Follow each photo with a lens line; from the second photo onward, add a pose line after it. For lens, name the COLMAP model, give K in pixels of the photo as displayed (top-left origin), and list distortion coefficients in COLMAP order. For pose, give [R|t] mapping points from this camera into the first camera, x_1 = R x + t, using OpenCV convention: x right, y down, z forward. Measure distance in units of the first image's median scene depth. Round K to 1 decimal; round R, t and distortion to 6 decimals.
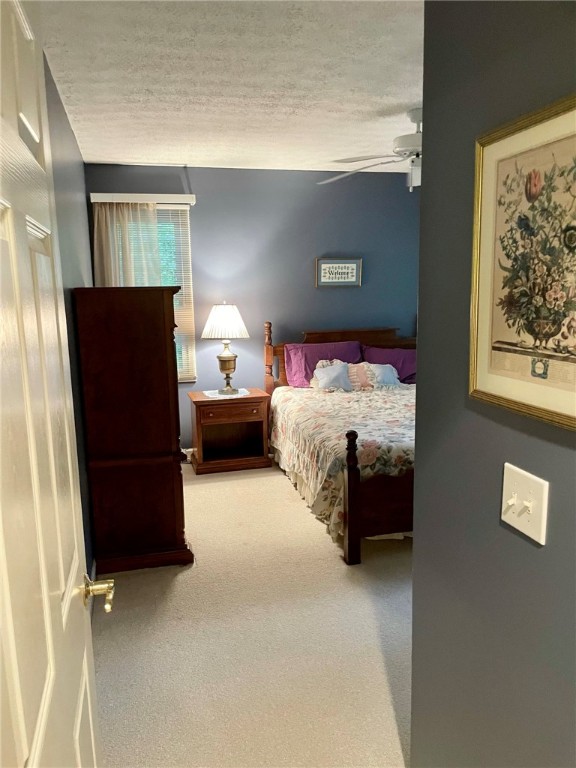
lens RADIAL K [[586.4, 0, 288.4], [0, 586.4, 388.4], [0, 0, 1]] dist [0.081290, -0.114622]
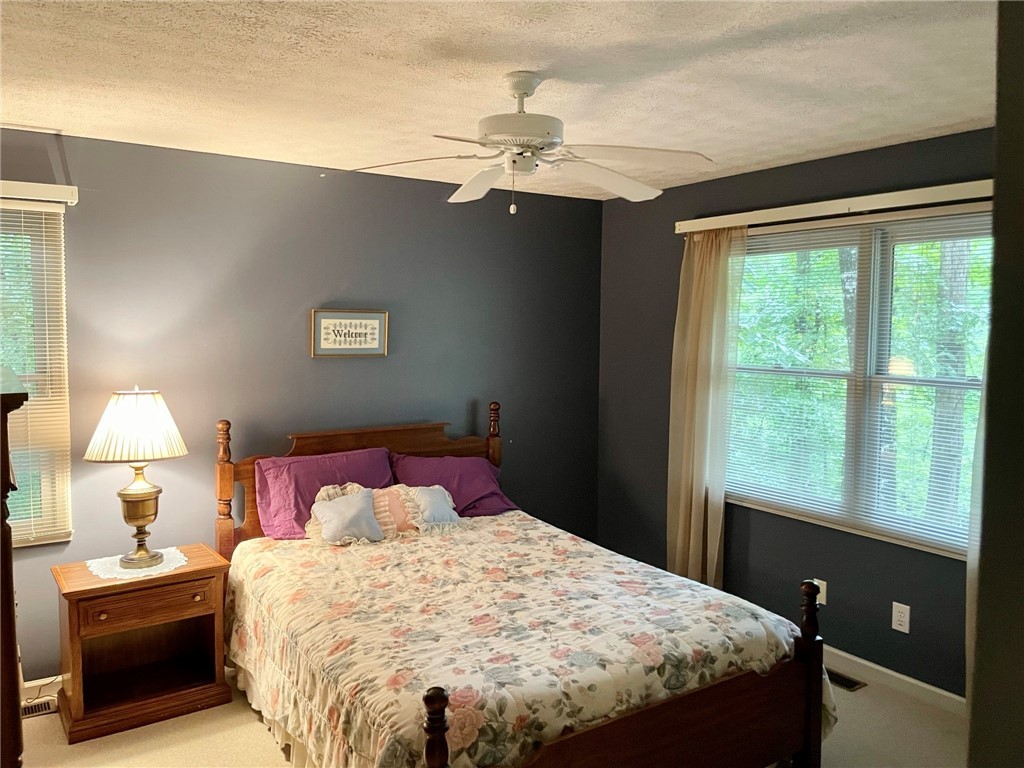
lens RADIAL K [[781.8, 0, 517.2], [0, 781.8, 378.3], [0, 0, 1]] dist [0.081290, -0.114622]
pose [[0.939342, -0.000109, 0.342983, -0.031633], [0.037248, 0.994118, -0.101698, -0.070723], [-0.340954, 0.108305, 0.933820, 0.223535]]
